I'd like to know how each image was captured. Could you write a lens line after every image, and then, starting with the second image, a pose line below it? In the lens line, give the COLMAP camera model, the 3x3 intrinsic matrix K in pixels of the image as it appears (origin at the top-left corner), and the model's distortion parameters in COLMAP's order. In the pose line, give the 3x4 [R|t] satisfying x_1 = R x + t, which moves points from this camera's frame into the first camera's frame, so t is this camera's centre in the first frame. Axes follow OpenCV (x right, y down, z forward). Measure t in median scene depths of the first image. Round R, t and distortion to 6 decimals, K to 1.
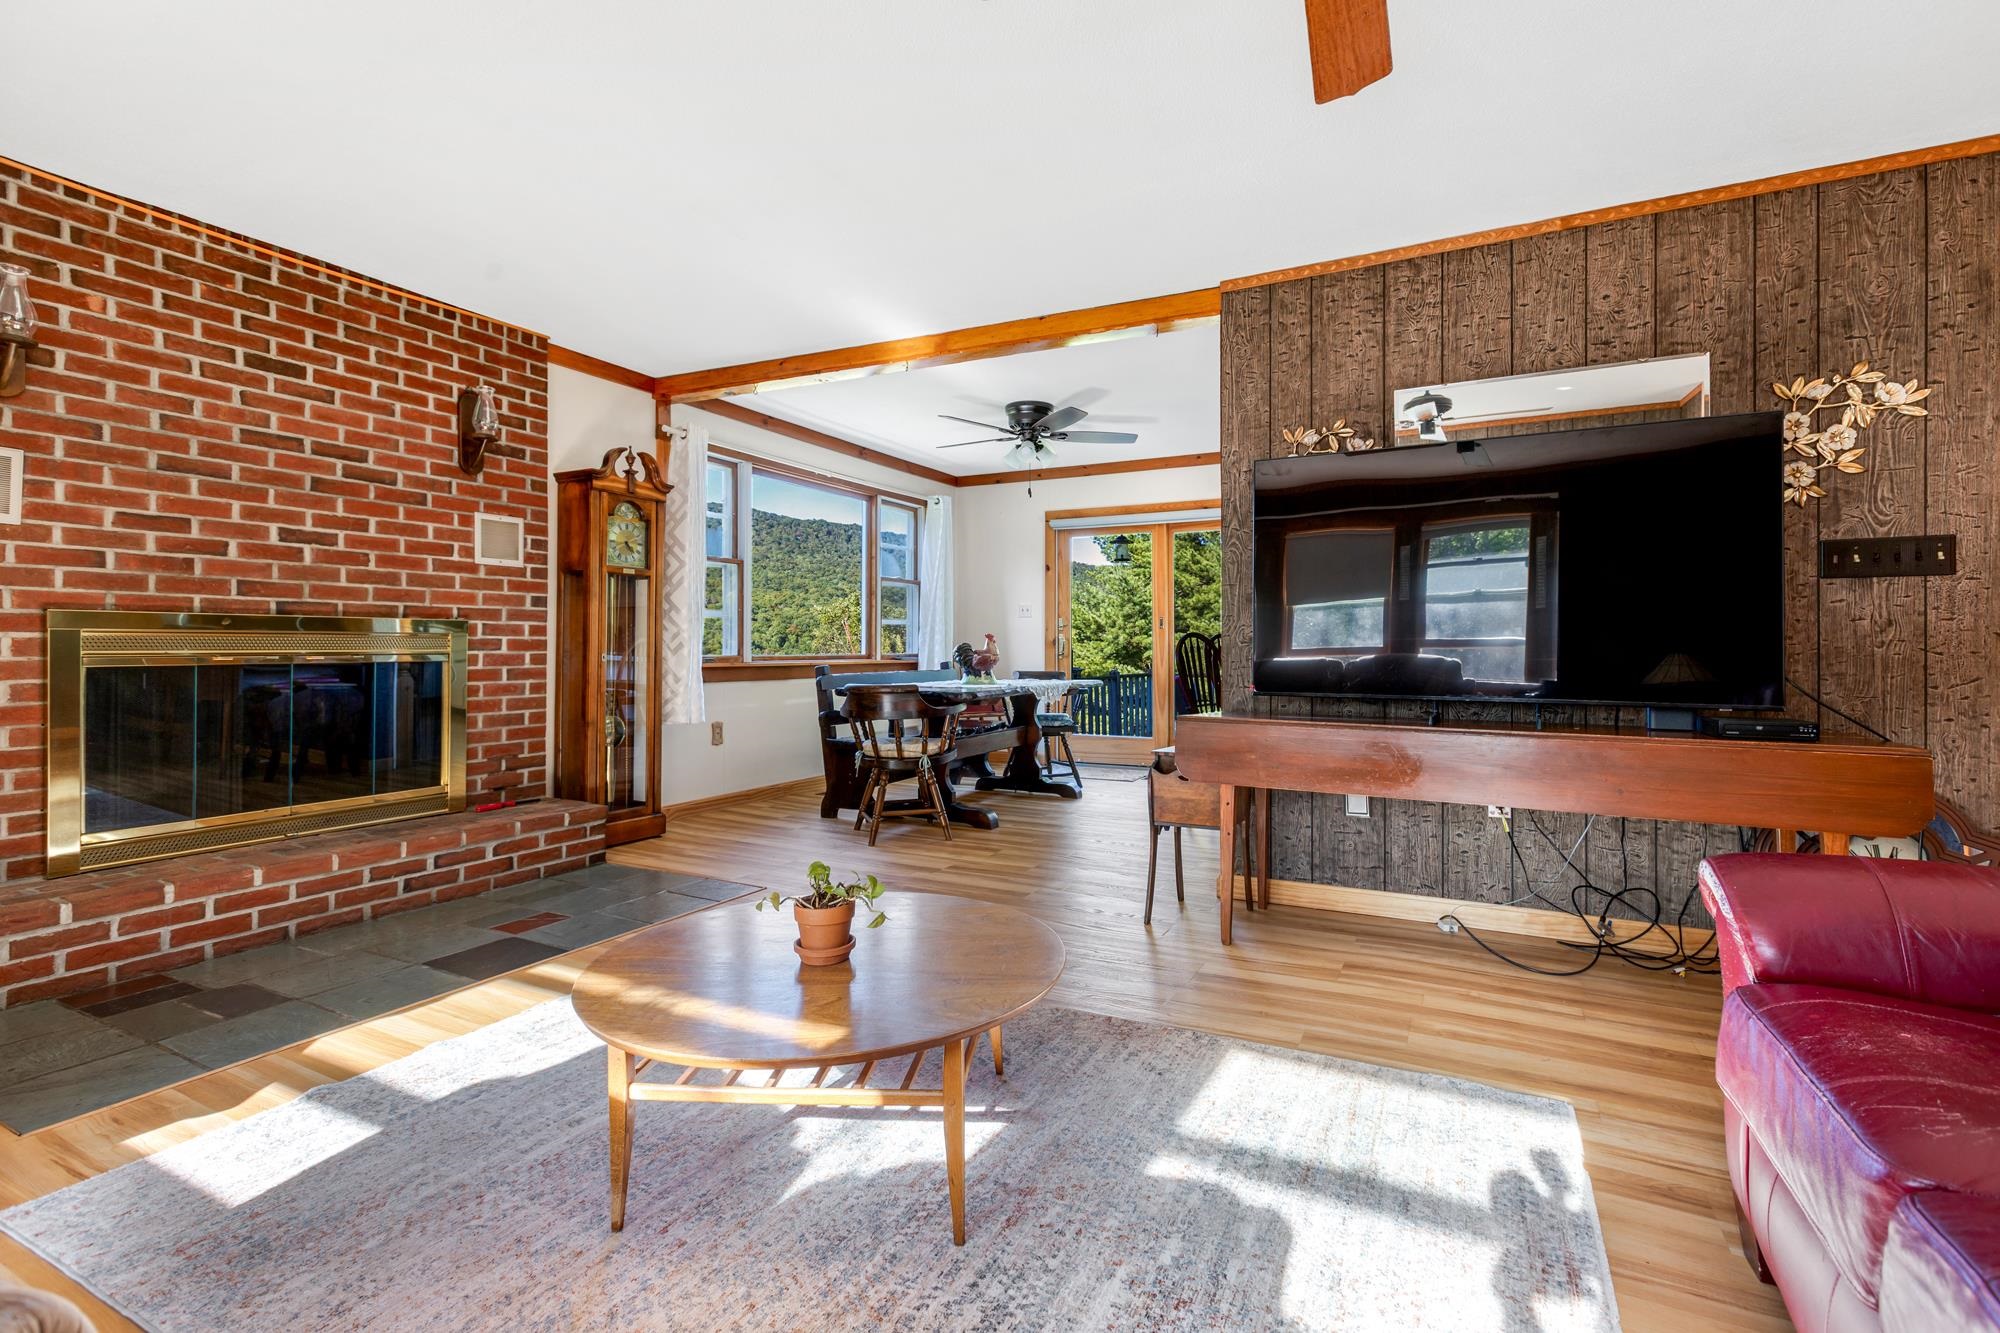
lens RADIAL K [[905.7, 0, 1011.6], [0, 905.7, 647.0], [0, 0, 1]] dist [0.008580, -0.002253]
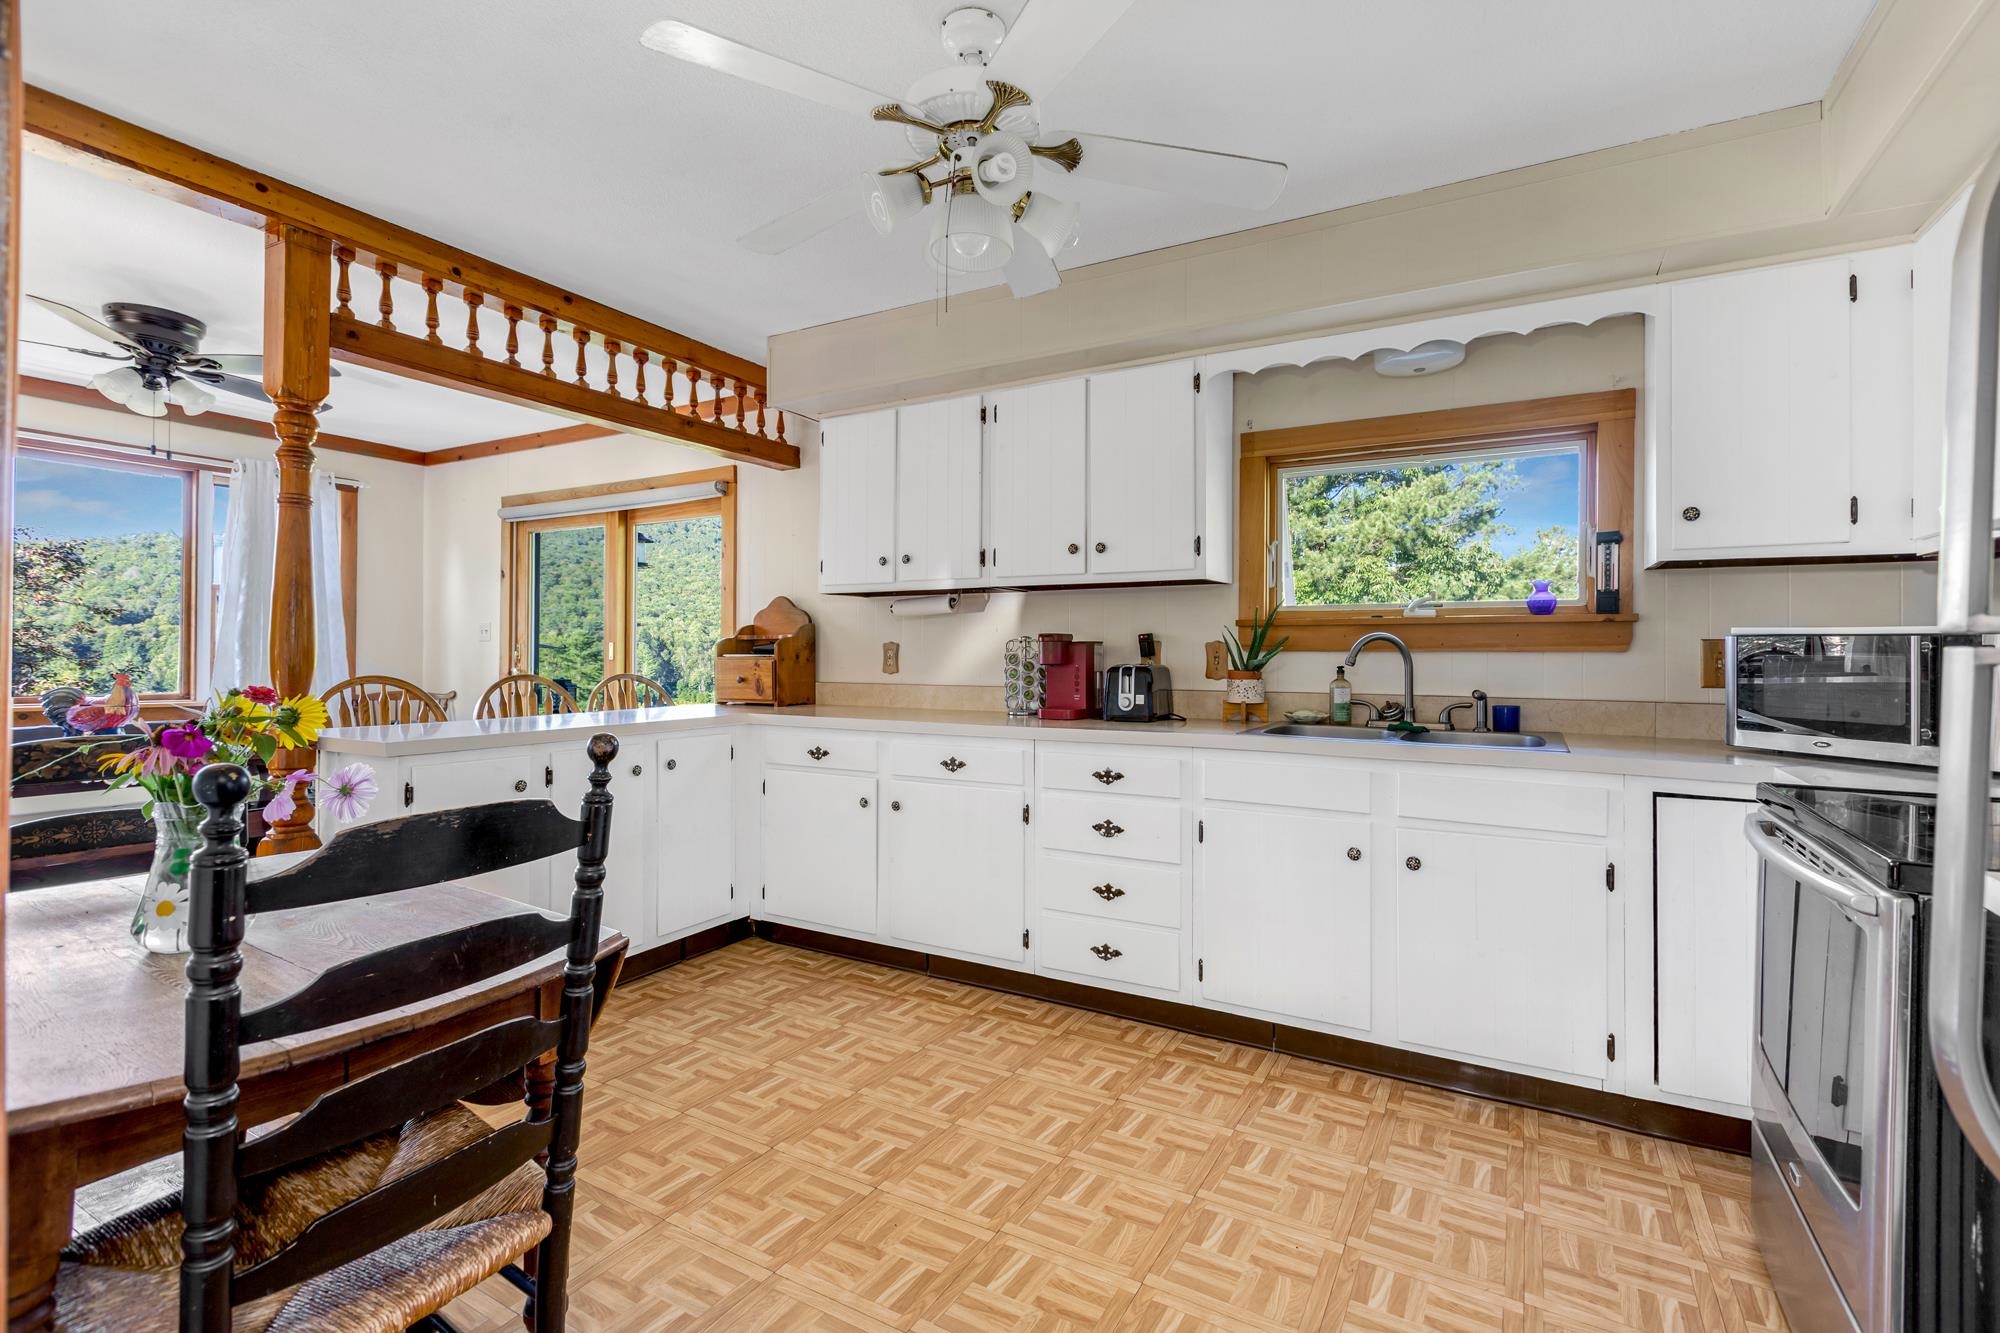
lens RADIAL K [[905.7, 0, 1003.1], [0, 905.7, 655.1], [0, 0, 1]] dist [0.008580, -0.002253]
pose [[0.998702, 0.008870, -0.050164, 0.973185], [-0.009062, 0.999952, -0.003597, -0.047033], [0.050129, 0.004047, 0.998735, 0.589428]]
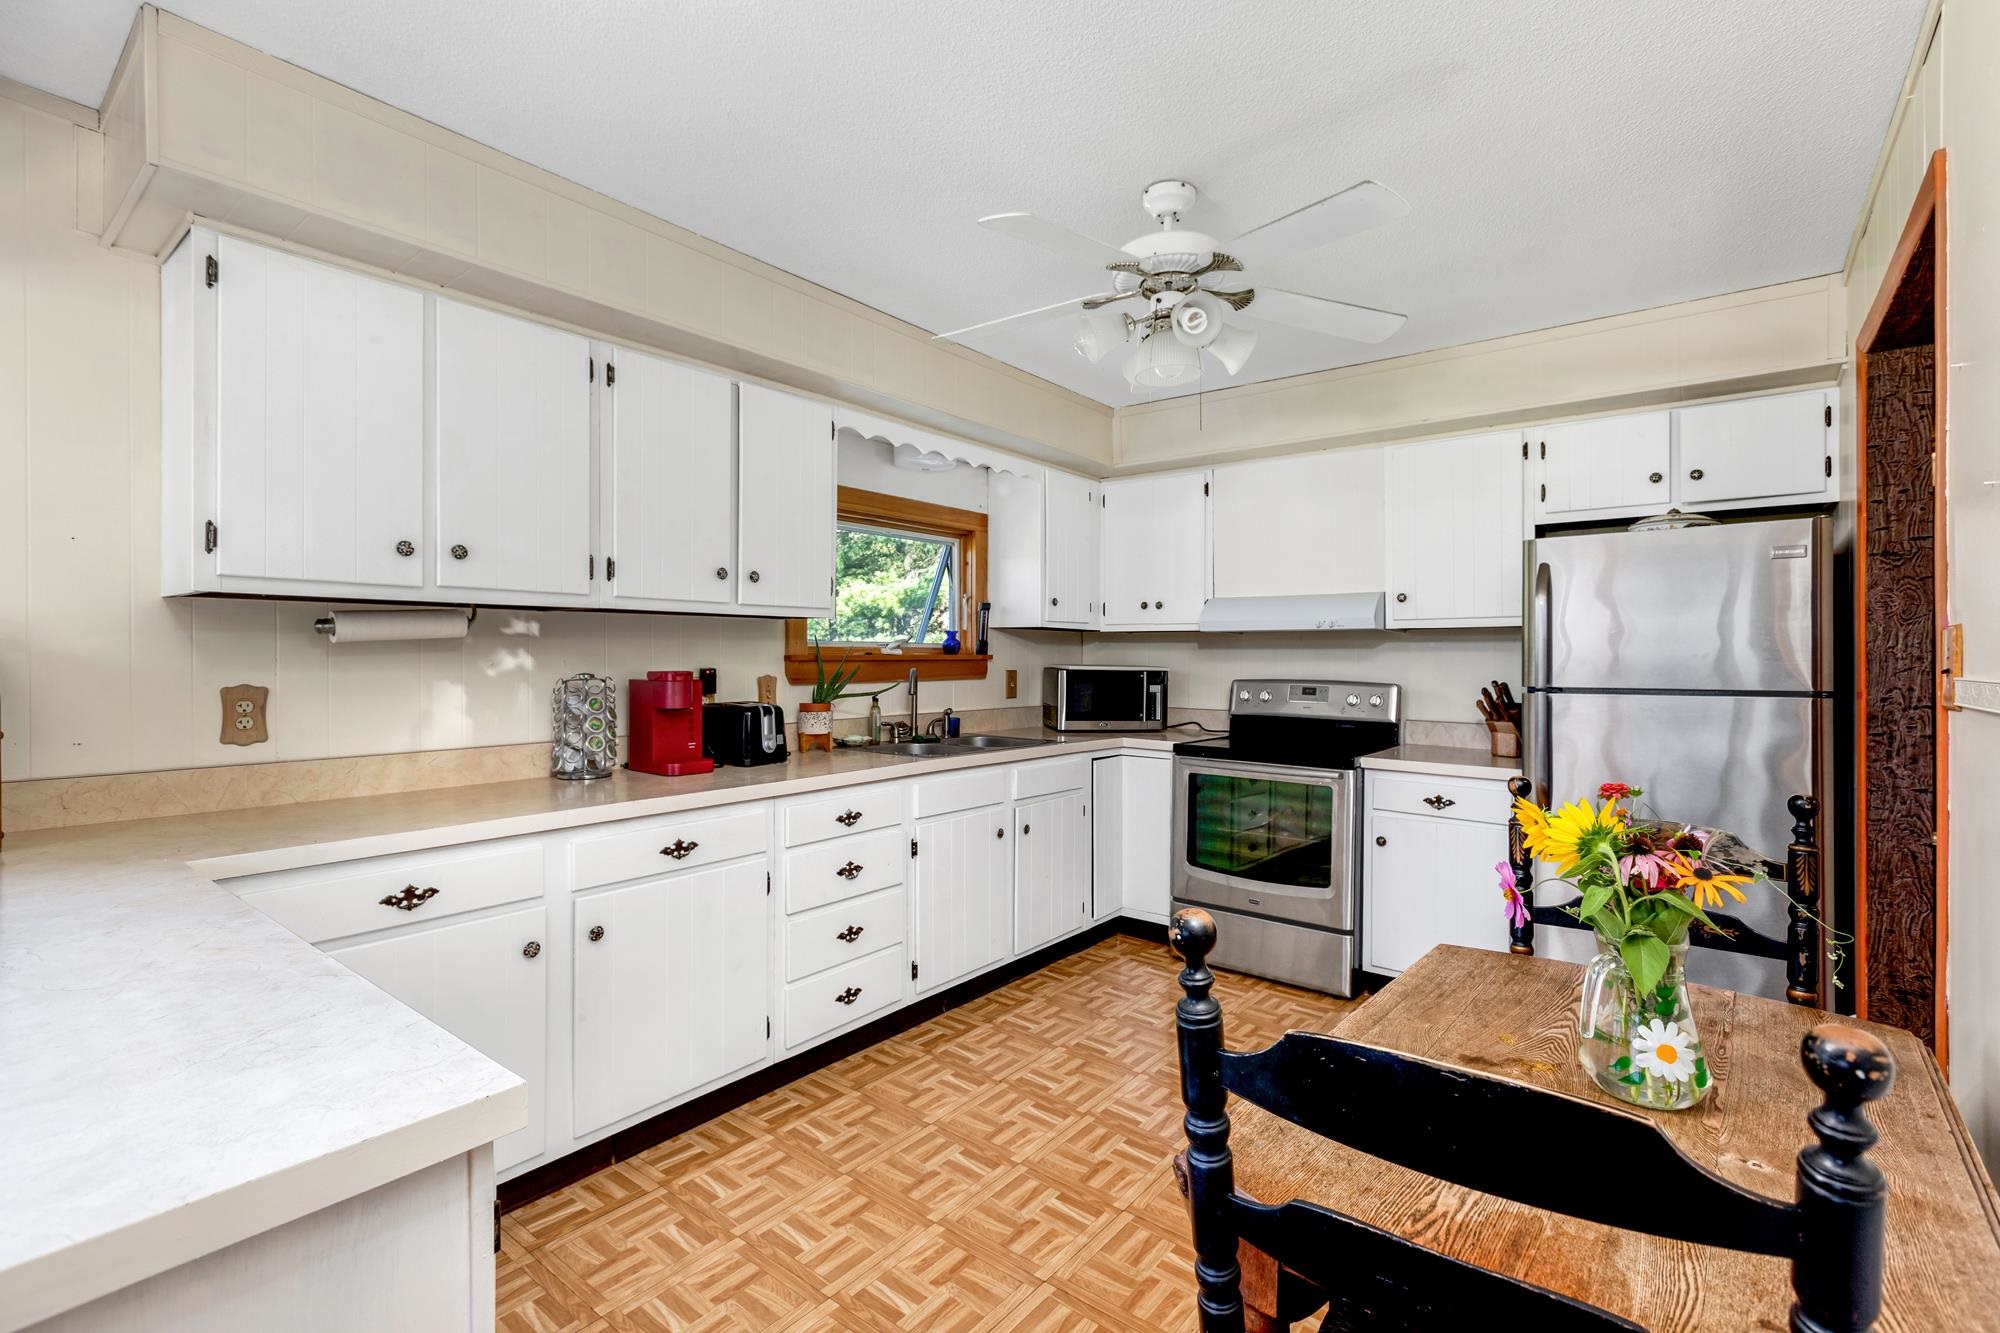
lens RADIAL K [[905.7, 0, 1025.5], [0, 905.7, 657.4], [0, 0, 1]] dist [0.008580, -0.002253]
pose [[0.183941, 0.003217, 0.982932, 0.299457], [0.002953, 0.999988, -0.003826, -0.079664], [-0.982933, 0.003606, 0.183929, 1.076945]]
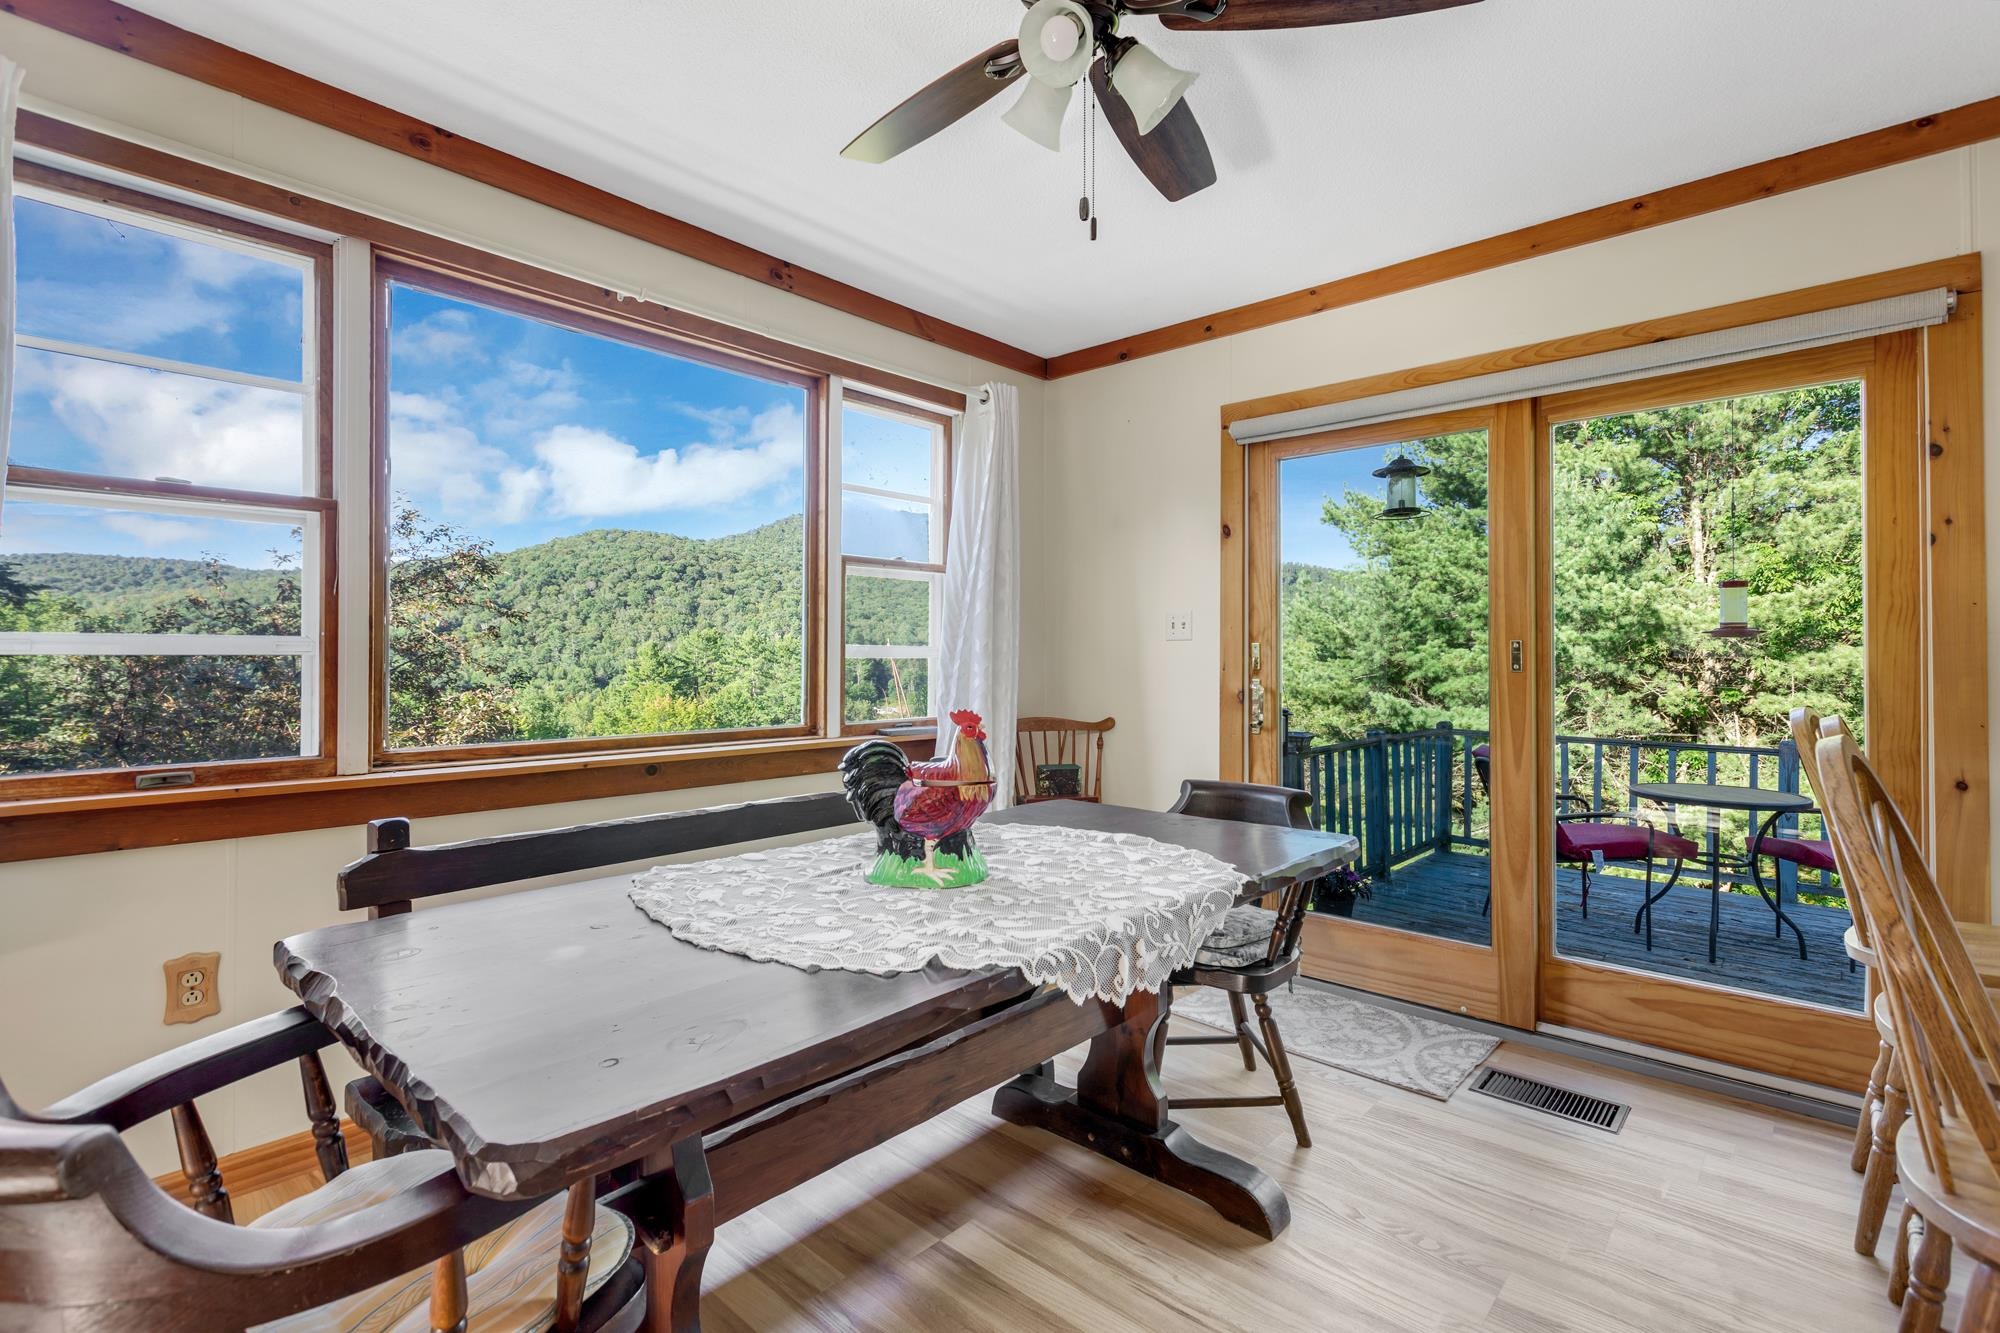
lens RADIAL K [[905.7, 0, 1017.5], [0, 905.7, 654.0], [0, 0, 1]] dist [0.008580, -0.002253]
pose [[0.968141, 0.002625, -0.250393, 0.106876], [-0.003403, 0.999991, -0.002673, -0.049918], [0.250384, 0.003440, 0.968140, 1.091805]]
